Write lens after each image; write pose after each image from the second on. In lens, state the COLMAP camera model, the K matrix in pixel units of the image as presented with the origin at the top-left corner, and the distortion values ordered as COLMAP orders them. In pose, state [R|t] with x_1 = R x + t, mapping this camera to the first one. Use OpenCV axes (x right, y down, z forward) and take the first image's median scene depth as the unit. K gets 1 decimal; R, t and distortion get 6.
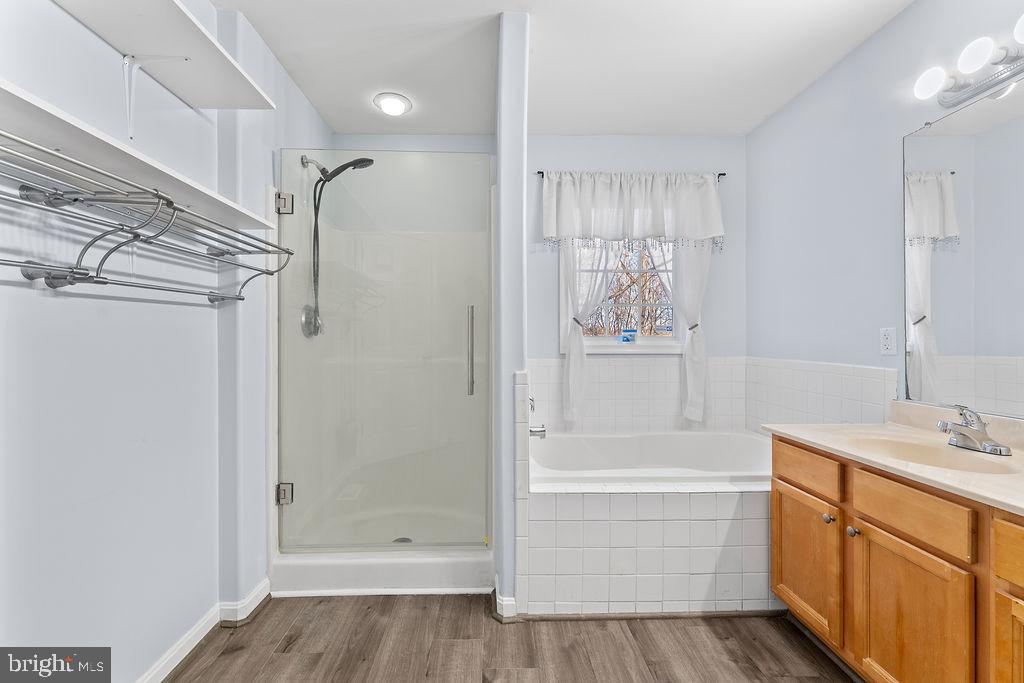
lens RADIAL K [[436.2, 0, 512.0], [0, 436.2, 341.5], [0, 0, 1]] dist [0.001554, 0.000033]
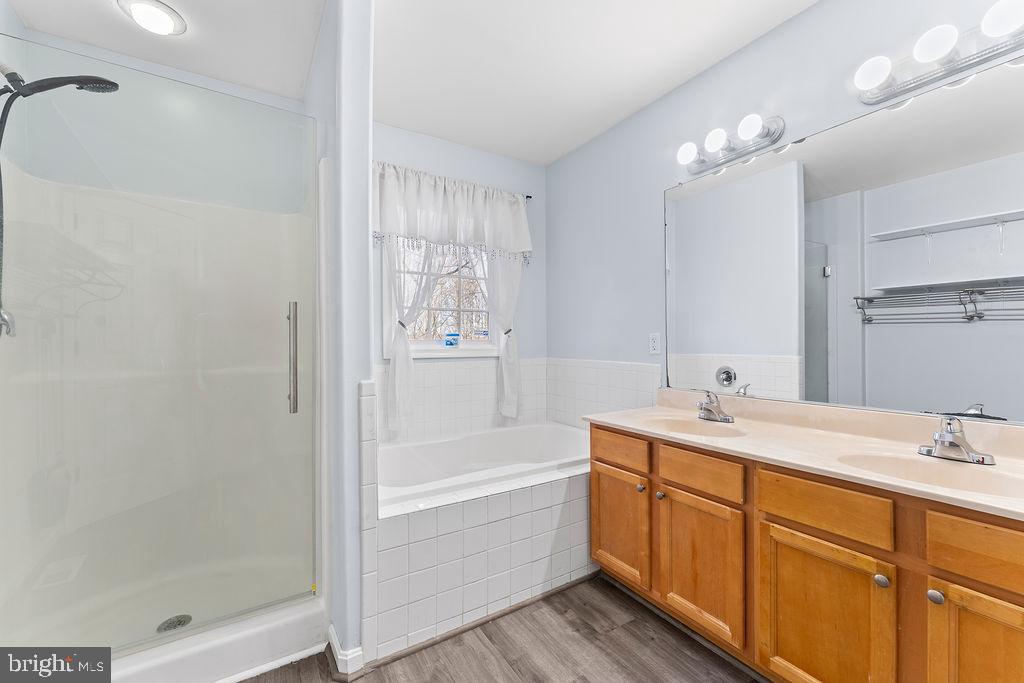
lens RADIAL K [[412.3, 0, 510.3], [0, 412.3, 344.9], [0, 0, 1]] dist [0.001957, -0.000097]
pose [[0.860967, -0.006072, 0.508625, -0.150664], [0.006896, 0.999976, 0.000265, -0.000600], [-0.508614, 0.003279, 0.860988, 0.155595]]
